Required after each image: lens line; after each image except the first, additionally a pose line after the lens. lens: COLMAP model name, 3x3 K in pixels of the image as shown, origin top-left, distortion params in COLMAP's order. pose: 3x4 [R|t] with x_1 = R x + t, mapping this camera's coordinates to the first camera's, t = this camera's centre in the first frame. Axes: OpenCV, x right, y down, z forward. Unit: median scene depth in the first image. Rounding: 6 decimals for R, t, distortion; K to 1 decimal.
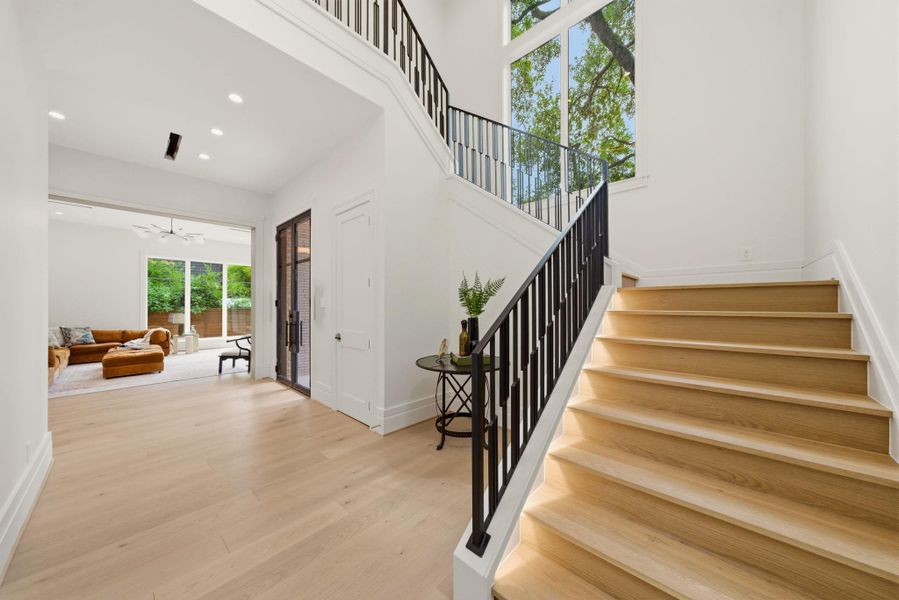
lens RADIAL K [[302.8, 0, 446.1], [0, 302.8, 303.3], [0, 0, 1]] dist [0.000135, 0.000100]
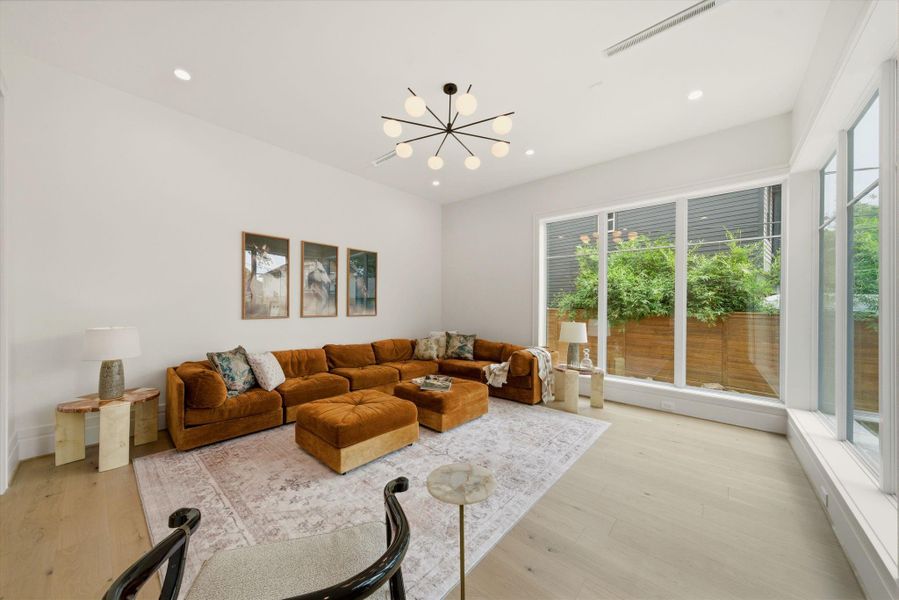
lens RADIAL K [[302.8, 0, 446.1], [0, 302.8, 303.3], [0, 0, 1]] dist [0.000135, 0.000100]
pose [[0.005860, -0.009569, -0.999937, -0.461209], [0.001165, 0.999954, -0.009562, 0.010431], [0.999982, -0.001109, 0.005871, 0.937392]]
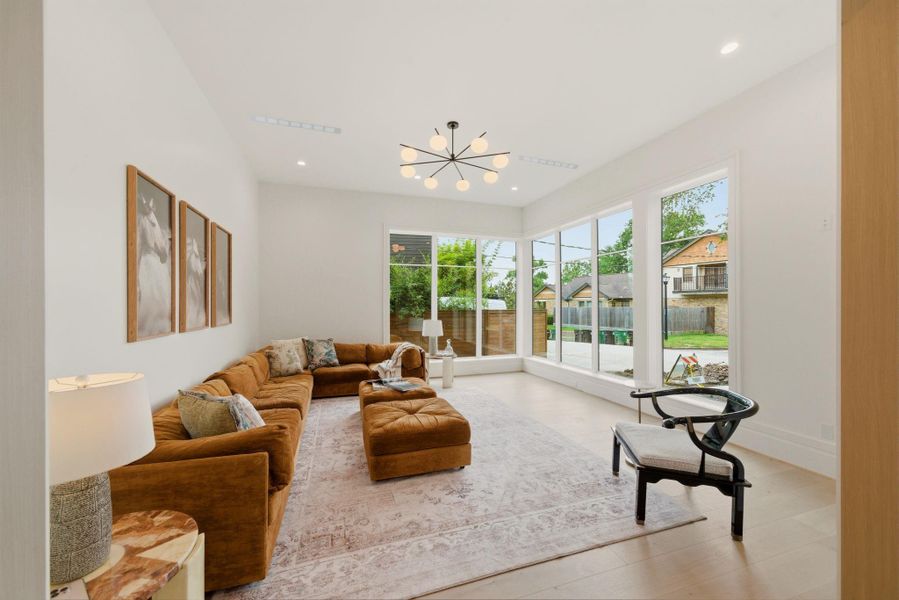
lens RADIAL K [[339.4, 0, 428.3], [0, 339.4, 303.6], [0, 0, 1]] dist [0.000023, 0.000032]
pose [[0.857125, -0.000845, -0.515108, -0.621097], [0.000891, 1.000000, -0.000159, 0.002449], [0.515108, -0.000323, 0.857125, 0.477940]]
